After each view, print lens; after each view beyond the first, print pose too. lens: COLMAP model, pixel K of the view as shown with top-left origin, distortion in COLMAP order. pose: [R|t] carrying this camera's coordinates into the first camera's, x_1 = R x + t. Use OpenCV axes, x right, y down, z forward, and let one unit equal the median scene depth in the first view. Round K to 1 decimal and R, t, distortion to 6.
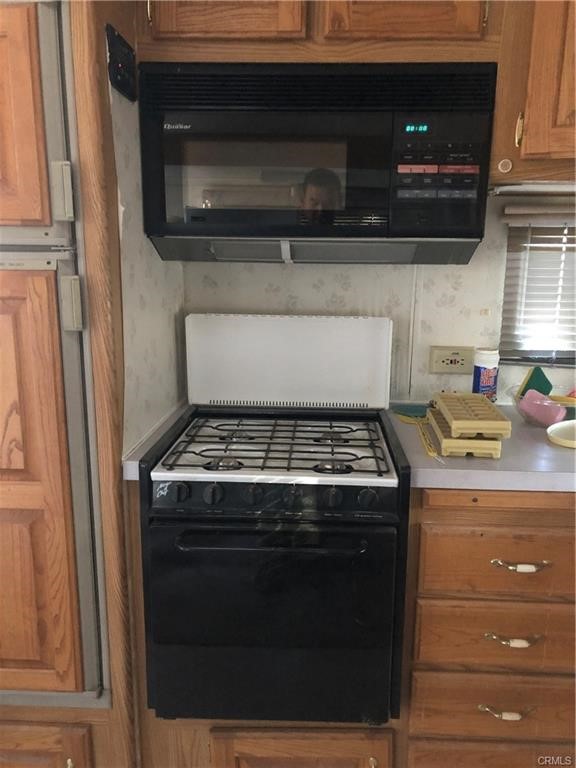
lens RADIAL K [[591.3, 0, 288.0], [0, 591.3, 384.0], [0, 0, 1]] dist [0.031941, -0.002386]
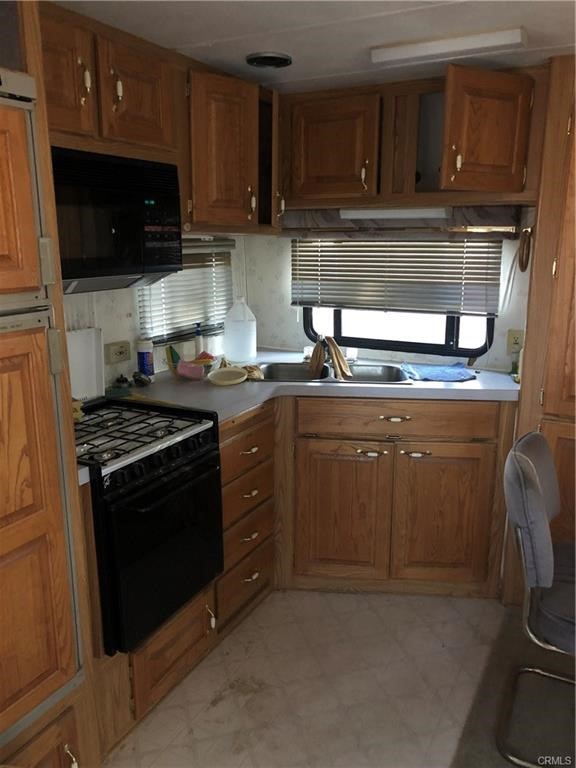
lens RADIAL K [[635.6, 0, 288.0], [0, 635.6, 384.0], [0, 0, 1]] dist [0.094765, -0.142846]
pose [[0.418171, -0.217379, 0.881975, -1.203696], [0.186306, 0.970827, 0.150946, -0.162392], [-0.889058, 0.101196, 0.446471, -0.000403]]
